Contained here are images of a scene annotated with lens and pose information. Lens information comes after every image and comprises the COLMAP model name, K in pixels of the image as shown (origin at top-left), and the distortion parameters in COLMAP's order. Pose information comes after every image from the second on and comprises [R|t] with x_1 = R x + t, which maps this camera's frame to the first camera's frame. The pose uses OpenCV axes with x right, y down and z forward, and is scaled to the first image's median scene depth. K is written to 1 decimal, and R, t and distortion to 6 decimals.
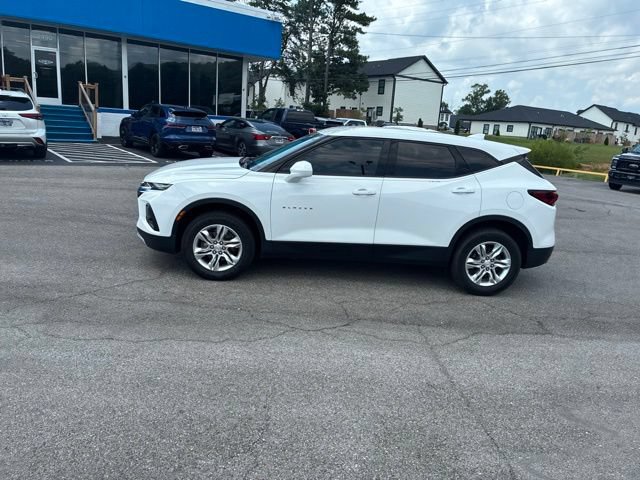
lens RADIAL K [[517.7, 0, 306.1], [0, 517.7, 238.7], [0, 0, 1]] dist [0.047878, -0.055113]
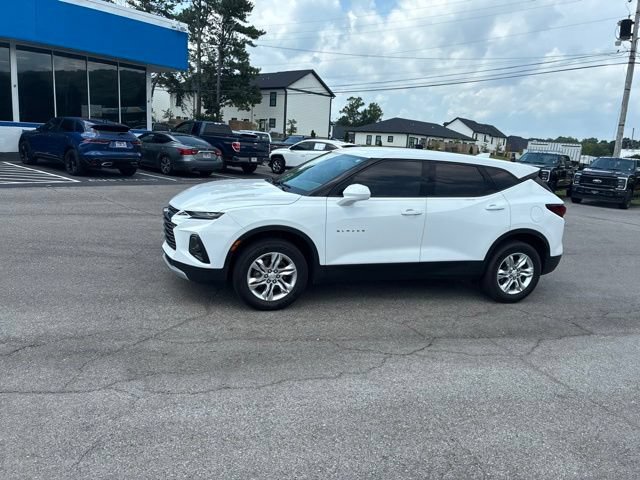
lens RADIAL K [[518.6, 0, 311.4], [0, 518.6, 233.0], [0, 0, 1]] dist [0.053424, -0.080747]
pose [[0.966995, -0.050810, 0.249678, -0.204913], [0.057851, 0.998106, -0.020942, -0.023447], [-0.248141, 0.034695, 0.968102, 0.031900]]
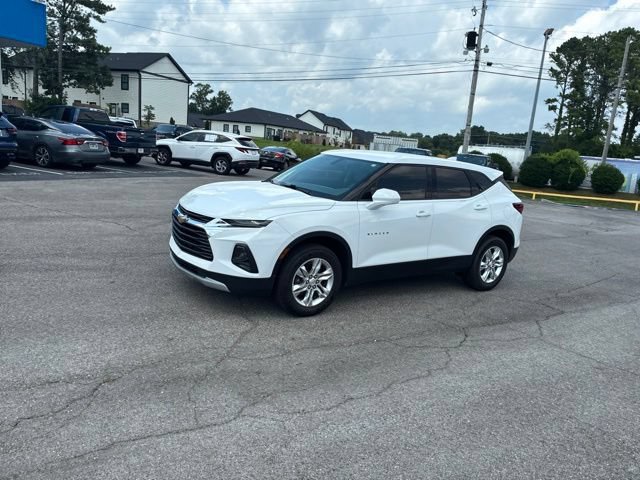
lens RADIAL K [[518.4, 0, 317.9], [0, 518.4, 236.3], [0, 0, 1]] dist [0.046448, -0.059121]
pose [[0.835585, -0.092468, 0.541523, -0.410970], [0.089384, 0.995481, 0.032063, -0.059074], [-0.542041, 0.021612, 0.840074, 0.115306]]
